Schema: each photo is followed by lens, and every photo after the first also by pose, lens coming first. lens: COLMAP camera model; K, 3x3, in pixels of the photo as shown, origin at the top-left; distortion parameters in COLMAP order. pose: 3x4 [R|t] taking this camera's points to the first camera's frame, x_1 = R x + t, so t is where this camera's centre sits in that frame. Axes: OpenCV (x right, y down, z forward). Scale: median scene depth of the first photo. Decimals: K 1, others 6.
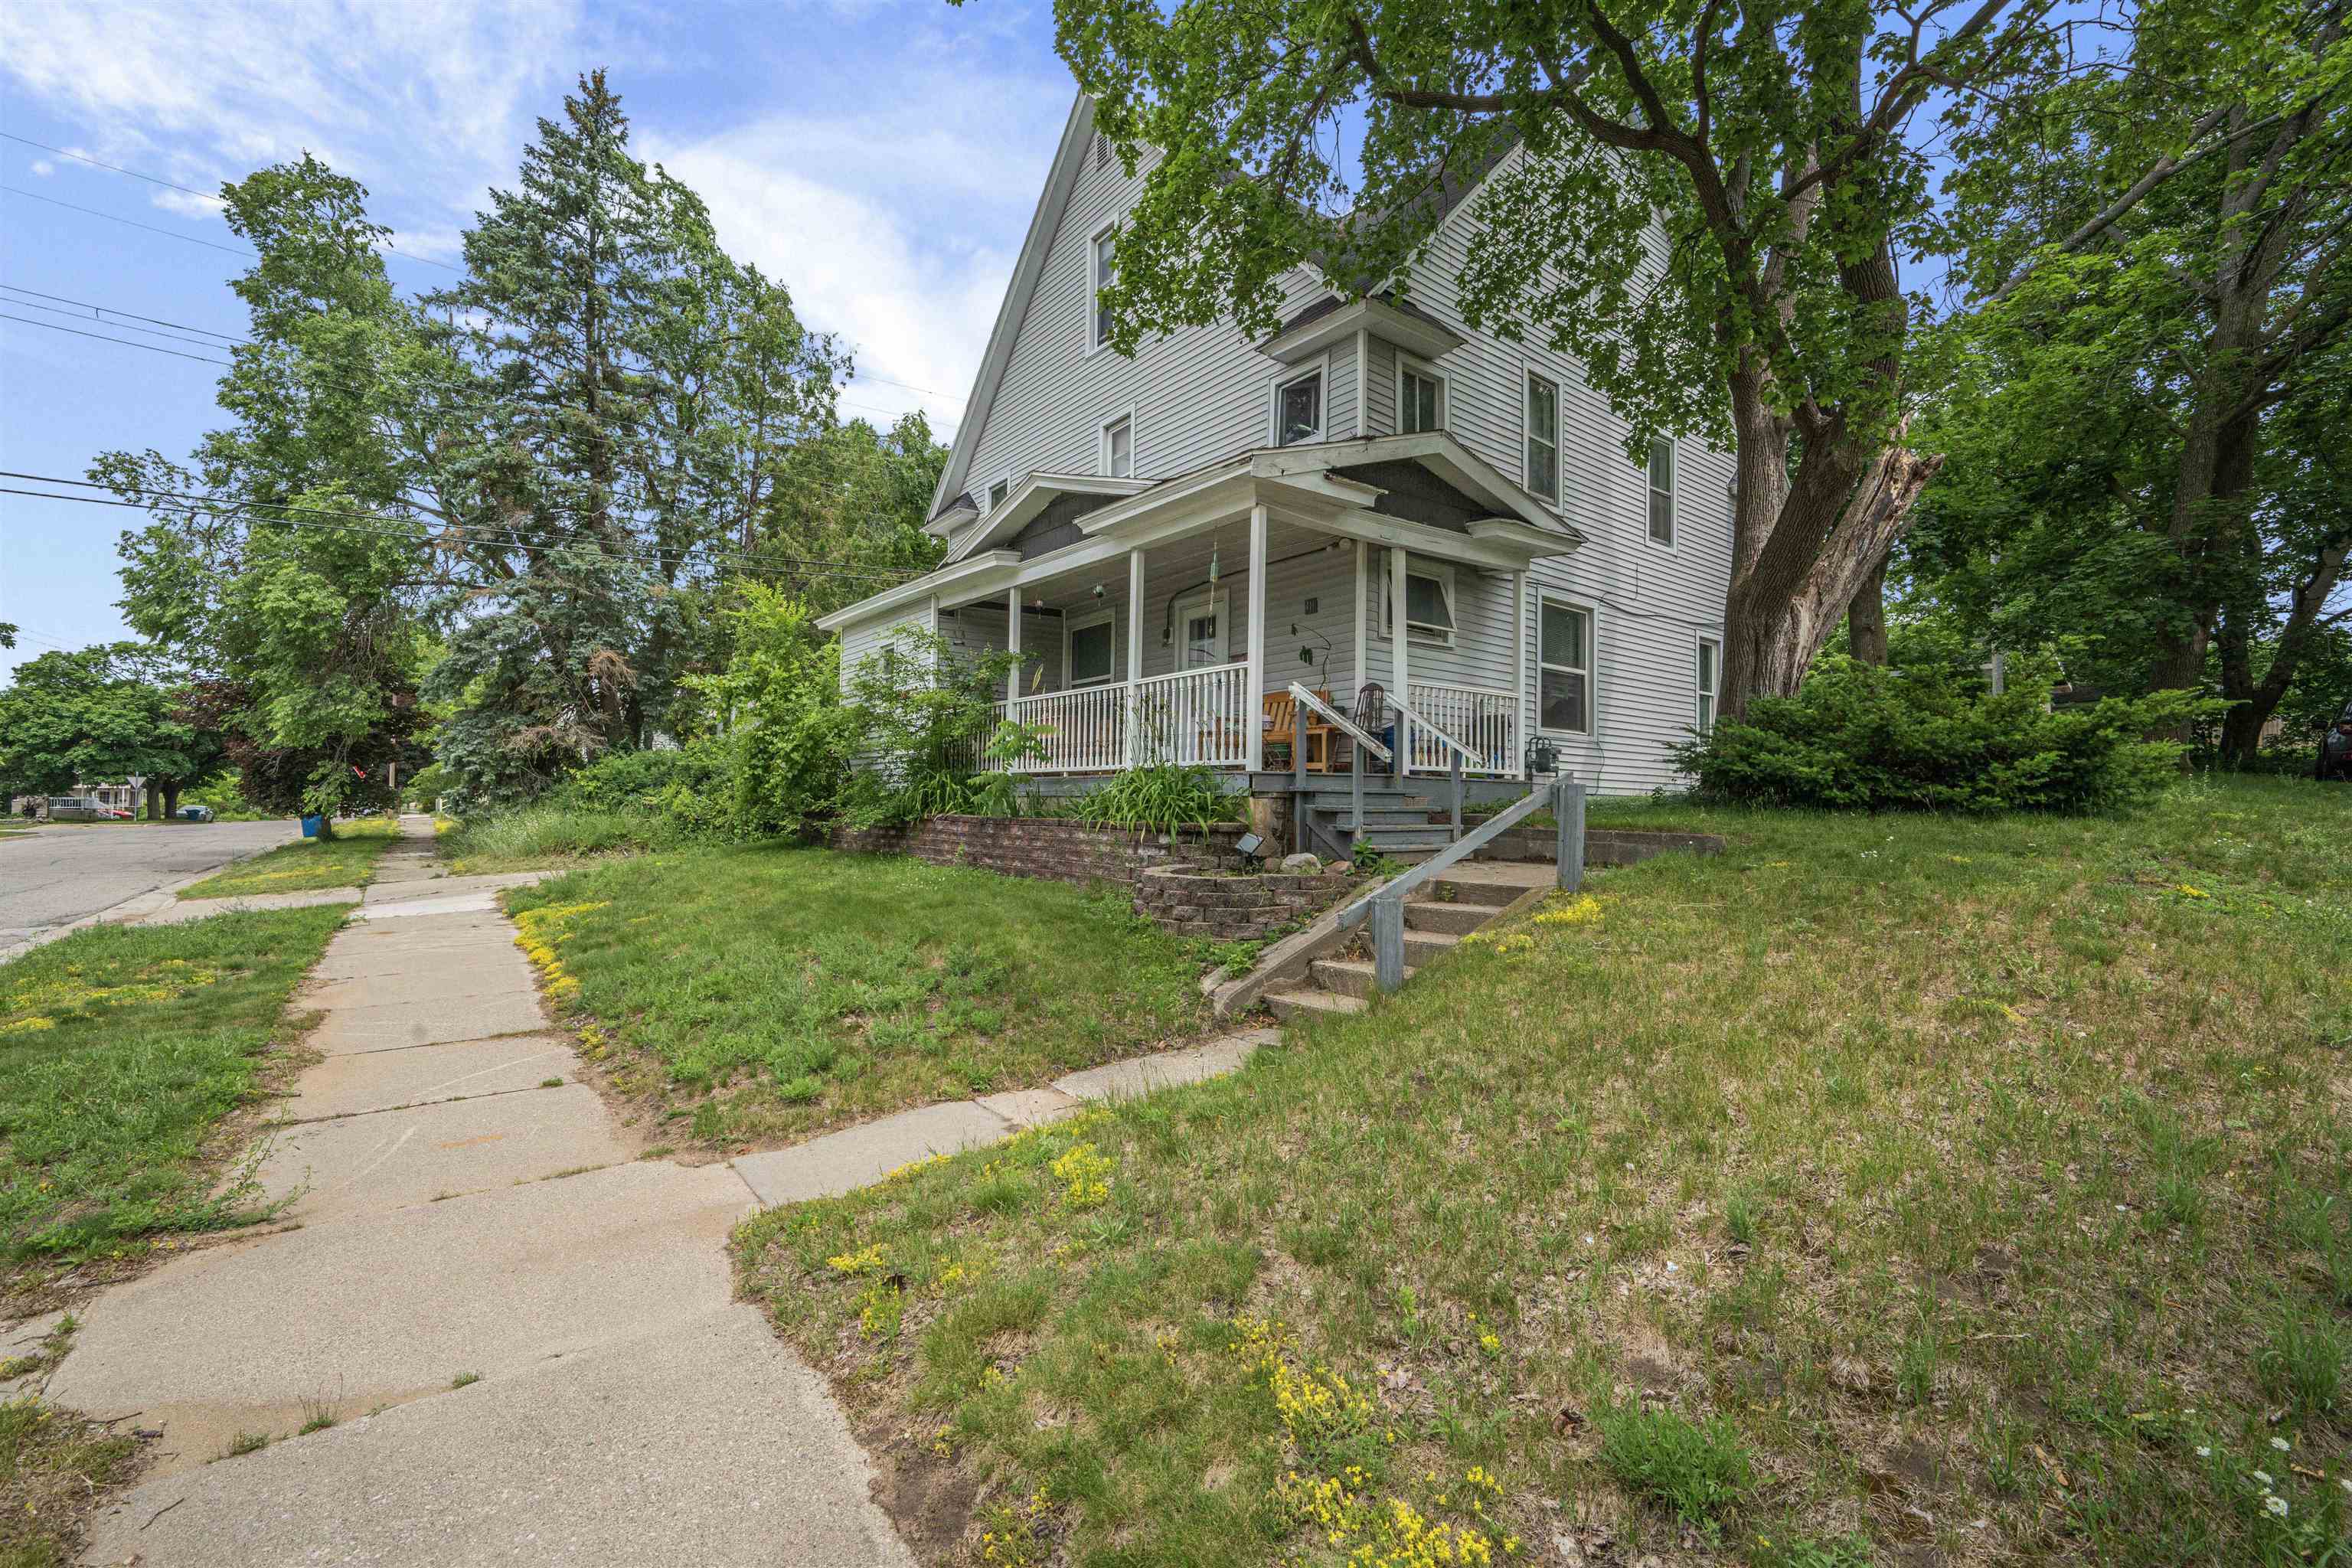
lens RADIAL K [[988.1, 0, 1176.0], [0, 988.1, 784.0], [0, 0, 1]] dist [-0.001736, -0.000273]
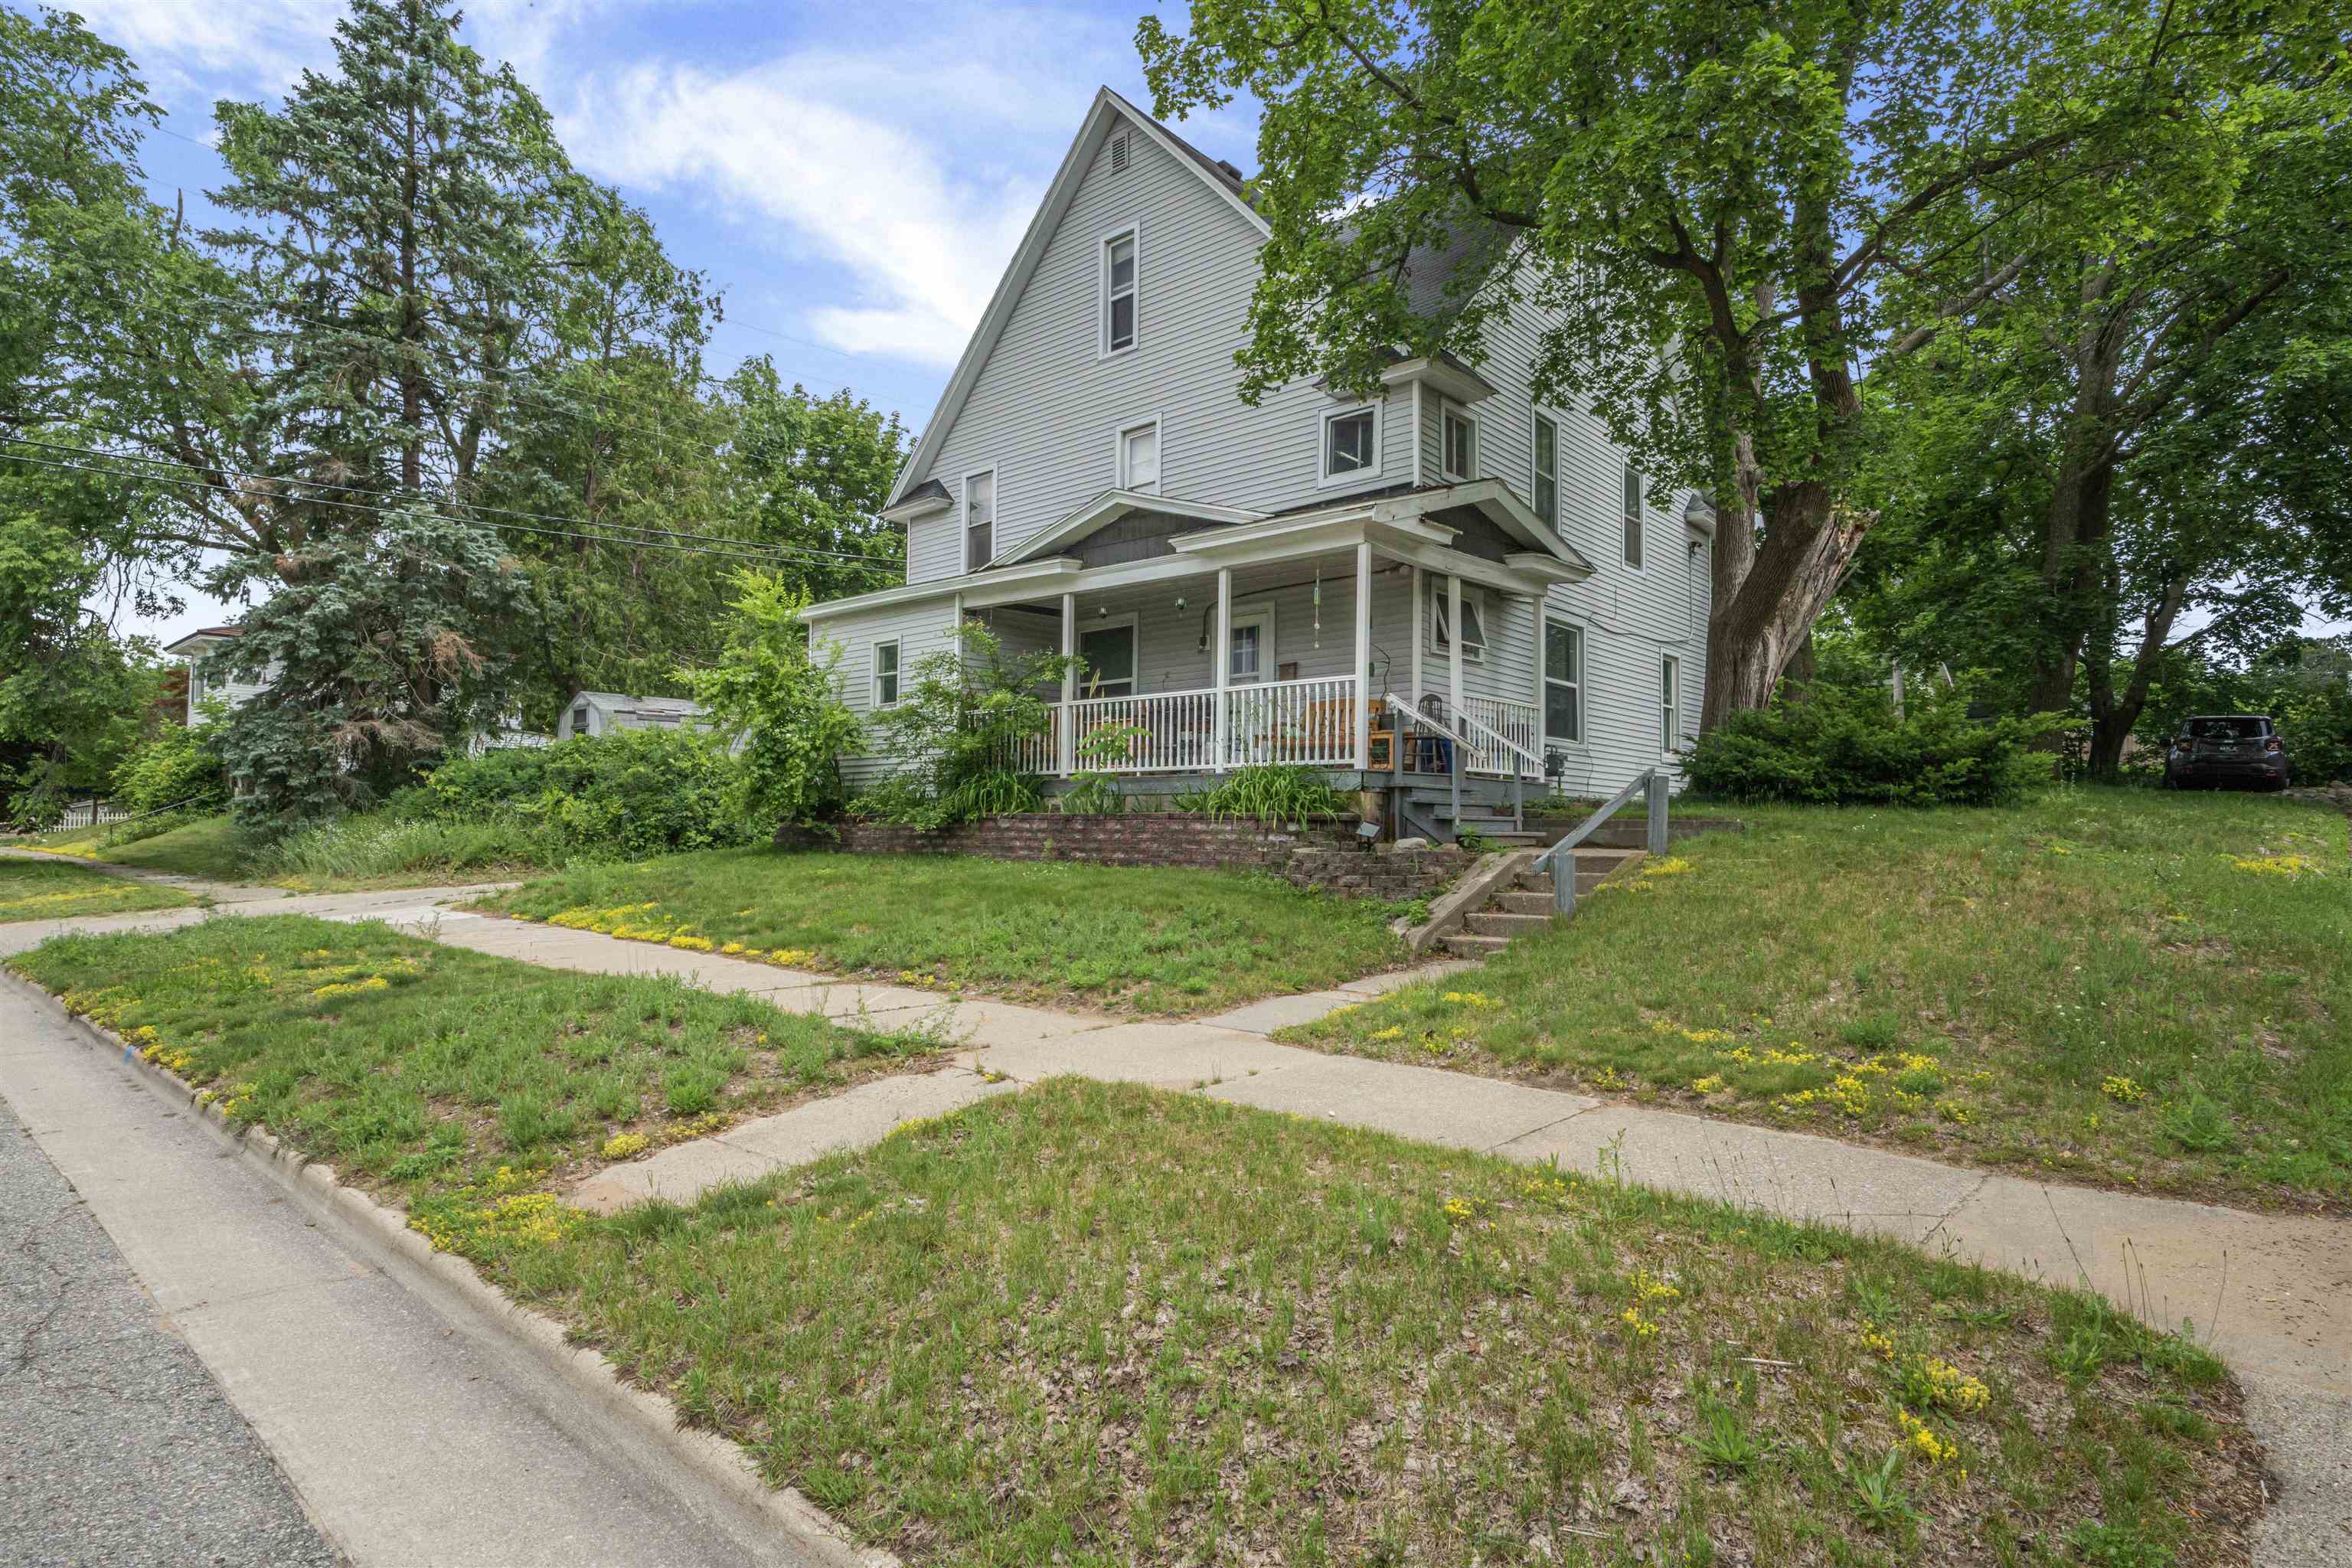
lens RADIAL K [[1223.5, 0, 1176.0], [0, 1223.5, 784.0], [0, 0, 1]] dist [0.028445, -0.021358]
pose [[0.984722, 0.005846, 0.174038, -0.311188], [-0.002902, 0.999849, -0.017161, 0.023868], [-0.174112, 0.016394, 0.984589, -0.308441]]
